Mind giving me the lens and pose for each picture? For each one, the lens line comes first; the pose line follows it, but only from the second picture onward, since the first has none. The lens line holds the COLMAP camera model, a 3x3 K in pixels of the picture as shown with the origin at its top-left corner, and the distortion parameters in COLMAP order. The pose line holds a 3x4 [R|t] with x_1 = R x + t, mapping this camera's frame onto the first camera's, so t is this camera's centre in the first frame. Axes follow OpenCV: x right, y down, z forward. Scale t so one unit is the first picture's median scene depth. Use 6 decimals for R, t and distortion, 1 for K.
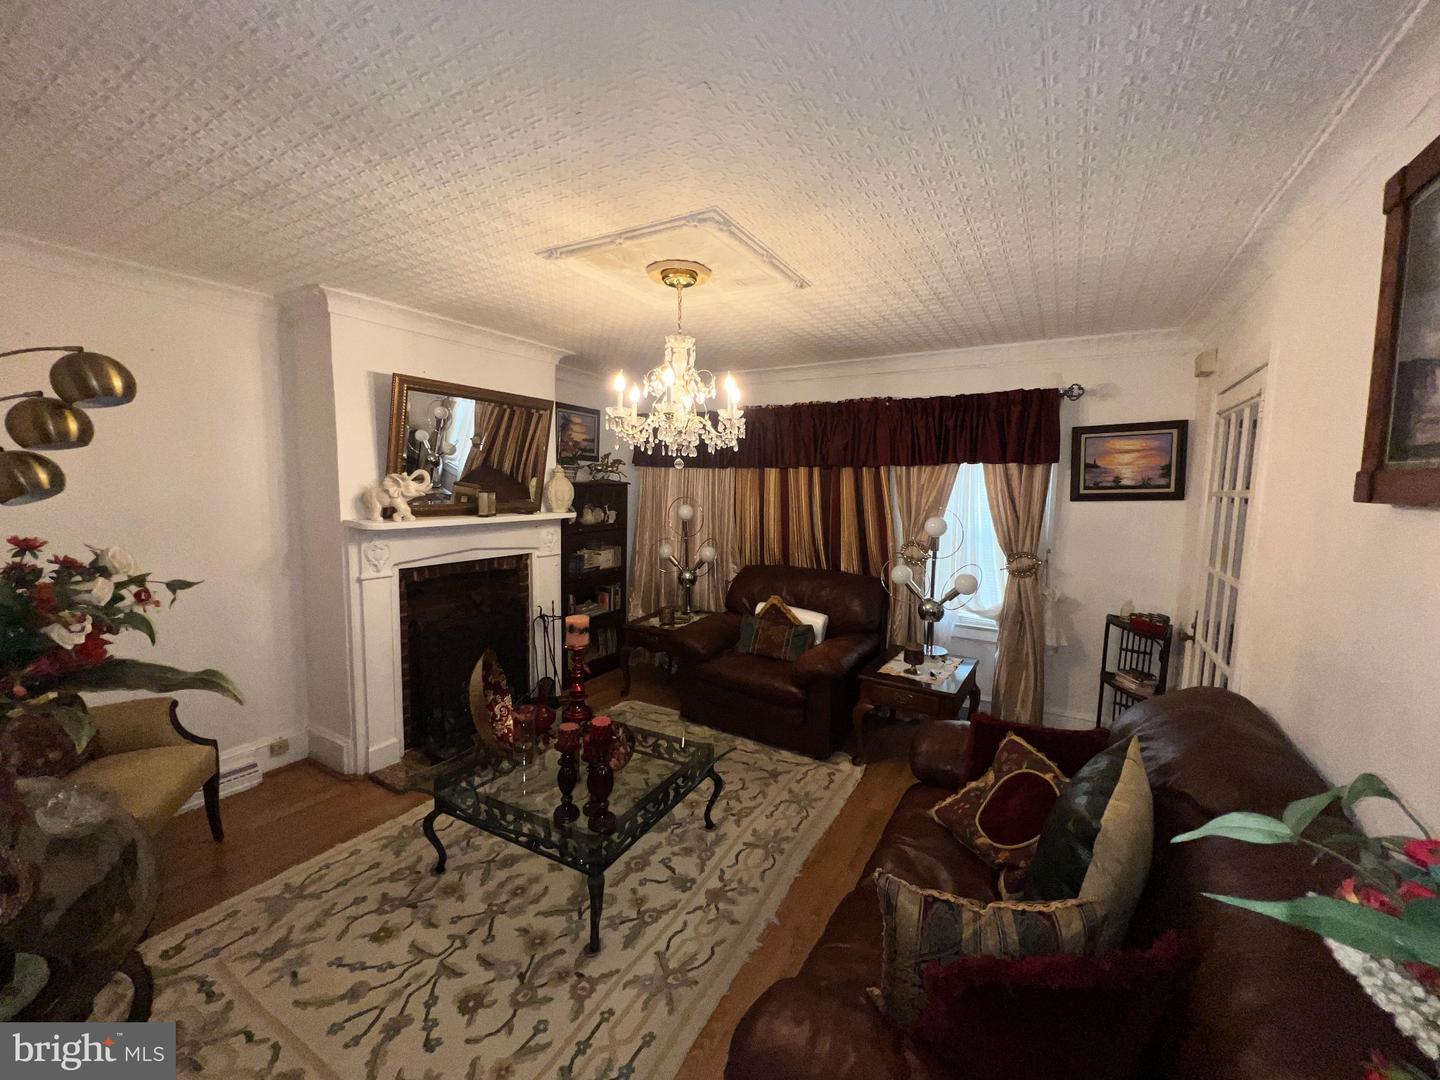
lens RADIAL K [[579.6, 0, 725.9], [0, 579.6, 536.2], [0, 0, 1]] dist [-0.000835, -0.000372]
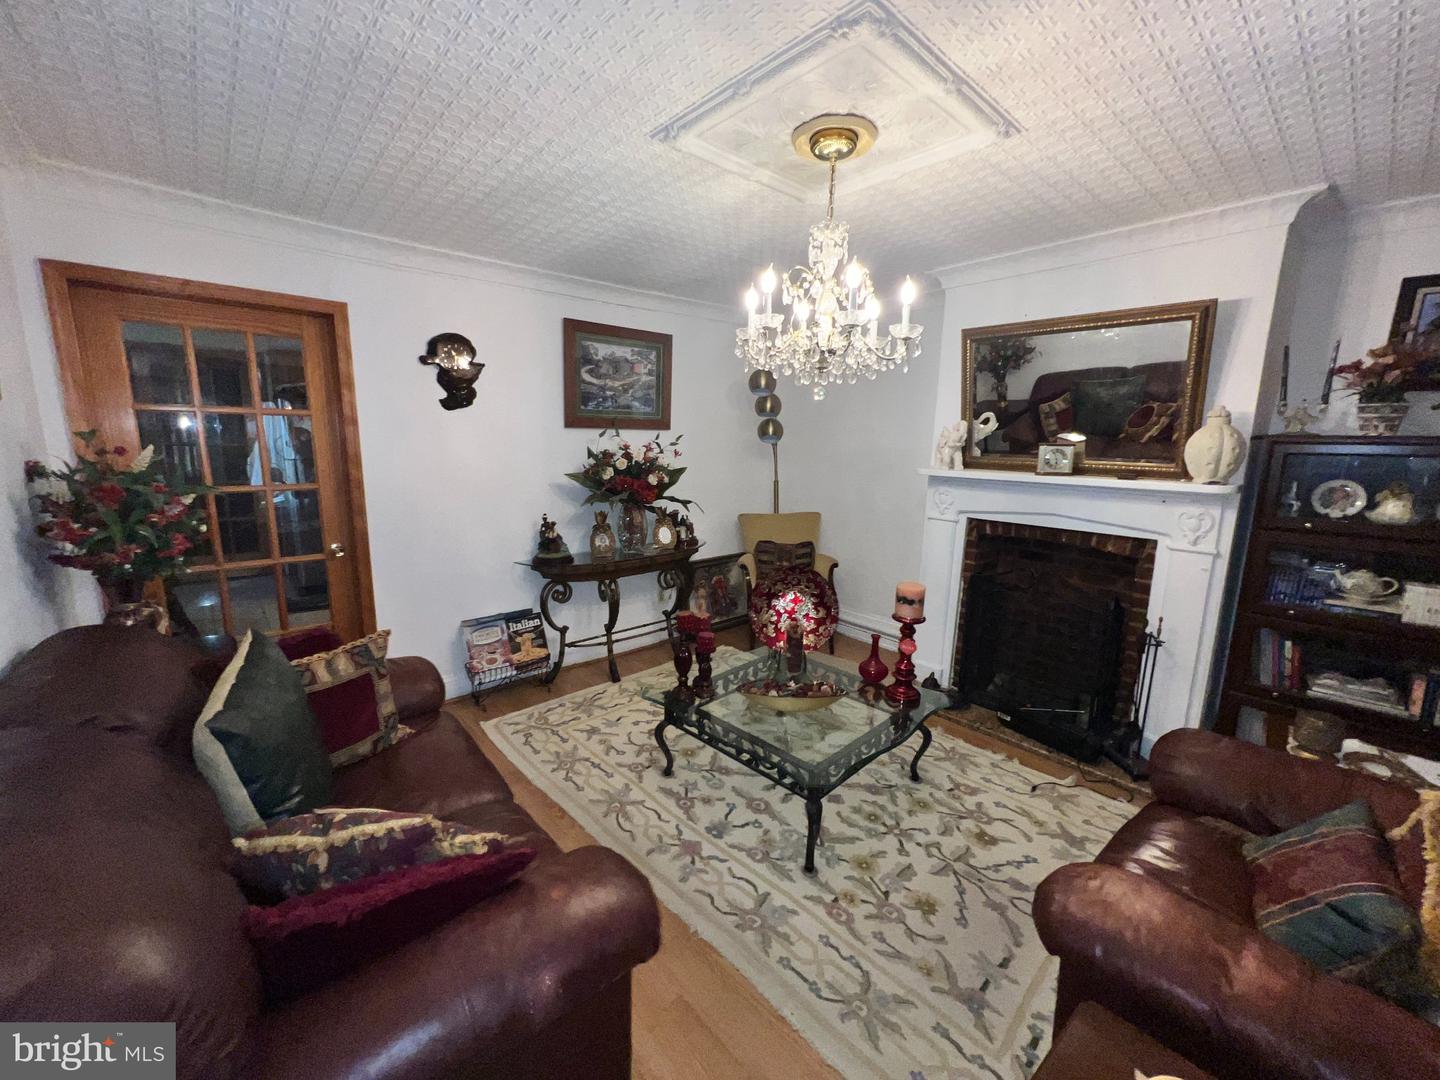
lens RADIAL K [[579.6, 0, 725.3], [0, 579.6, 542.4], [0, 0, 1]] dist [-0.000835, -0.000372]
pose [[-0.308131, 0.149237, -0.939566, 0.757395], [-0.109704, 0.975457, 0.190915, -0.069854], [0.944998, 0.161900, -0.284197, 1.176020]]
